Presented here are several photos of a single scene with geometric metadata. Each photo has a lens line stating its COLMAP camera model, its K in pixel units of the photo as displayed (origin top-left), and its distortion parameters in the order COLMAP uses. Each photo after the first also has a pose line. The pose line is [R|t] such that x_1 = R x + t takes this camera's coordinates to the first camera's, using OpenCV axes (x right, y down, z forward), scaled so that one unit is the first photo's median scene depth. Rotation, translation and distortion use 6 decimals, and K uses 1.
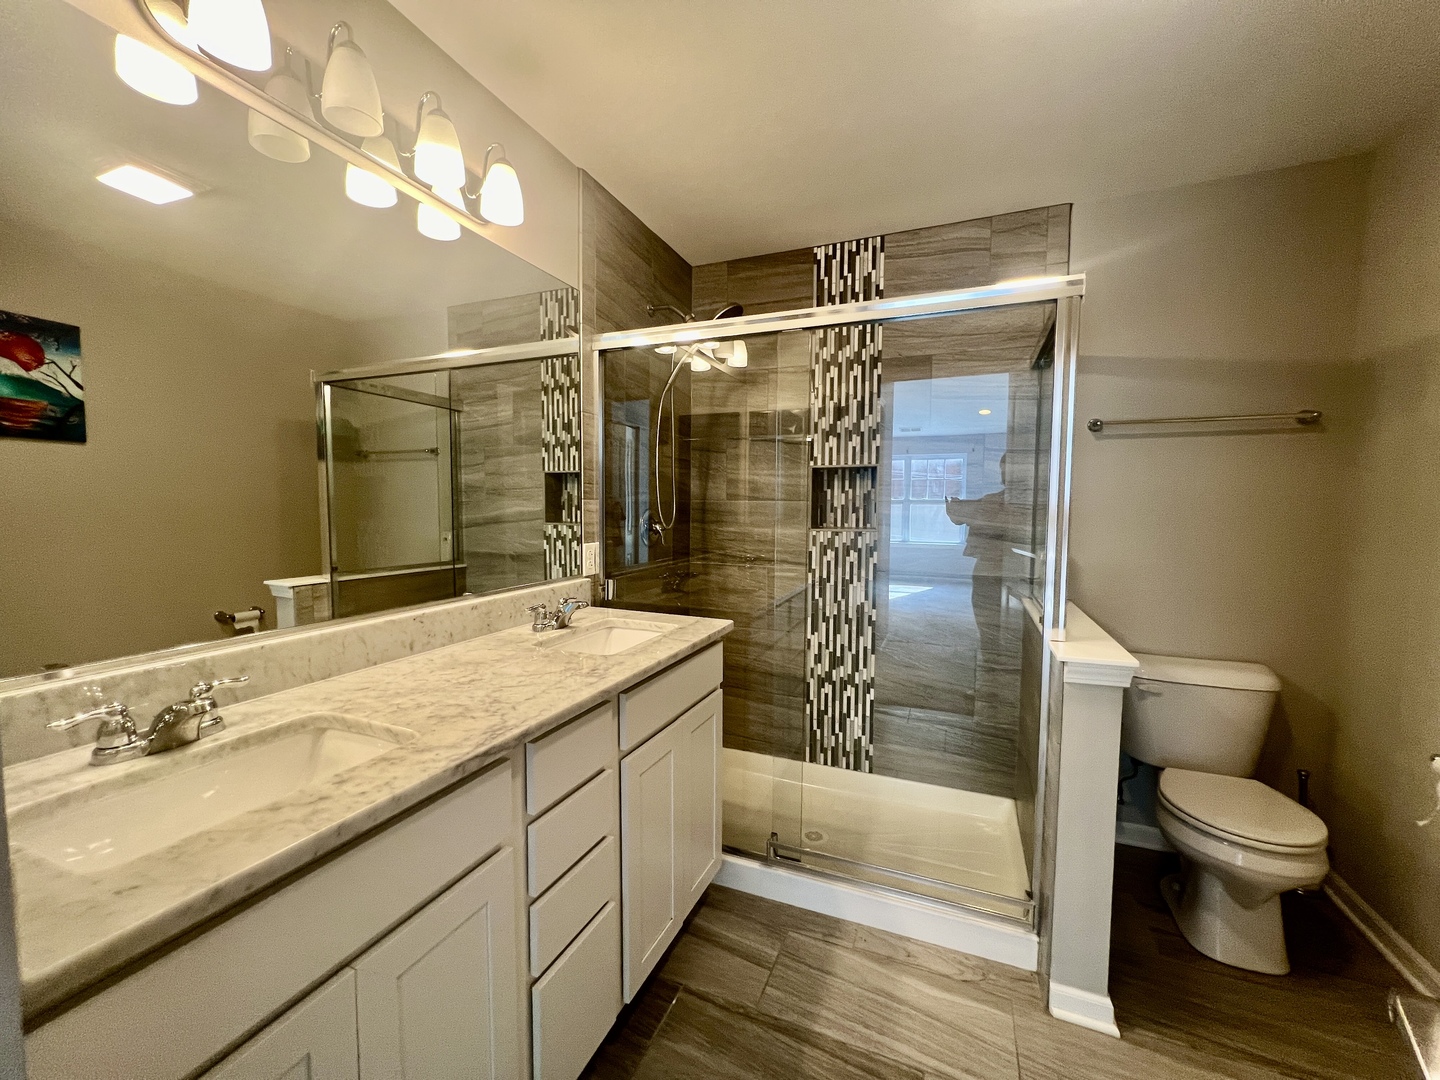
lens RADIAL K [[578.5, 0, 720.0], [0, 578.5, 540.0], [0, 0, 1]] dist [0.000941, 0.000152]
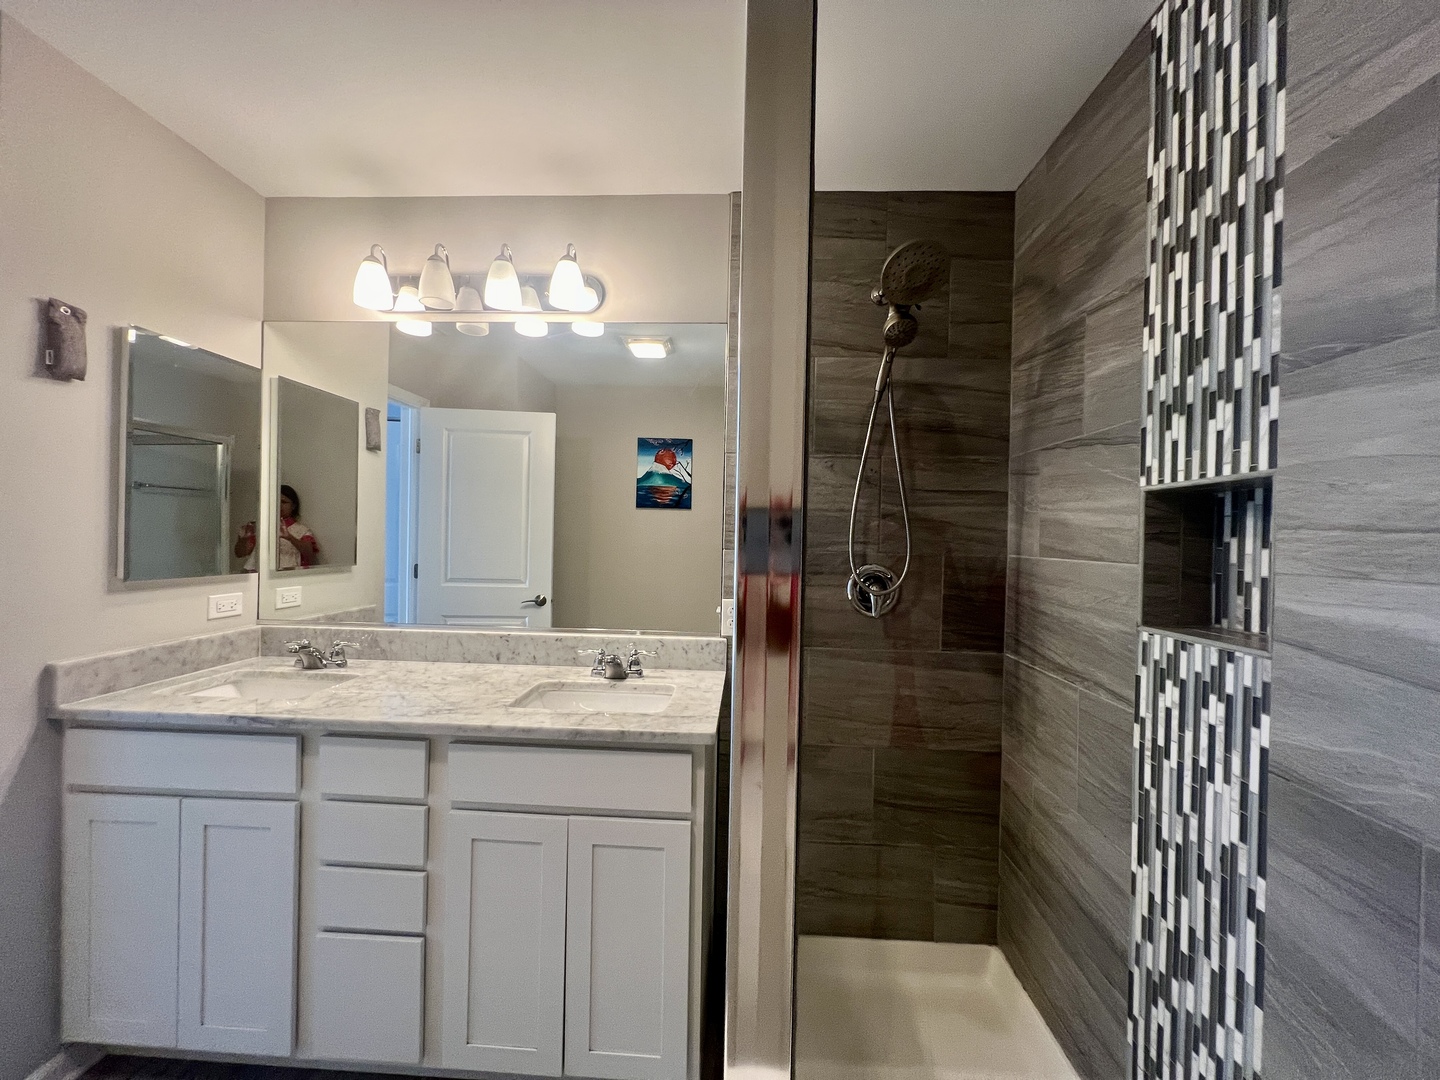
lens RADIAL K [[578.5, 0, 720.0], [0, 578.5, 540.0], [0, 0, 1]] dist [0.000941, 0.000152]
pose [[0.338358, 0.005544, -0.941001, 0.480497], [-0.078990, 0.996621, -0.022531, -0.051238], [0.937696, 0.081953, 0.337652, 0.547281]]
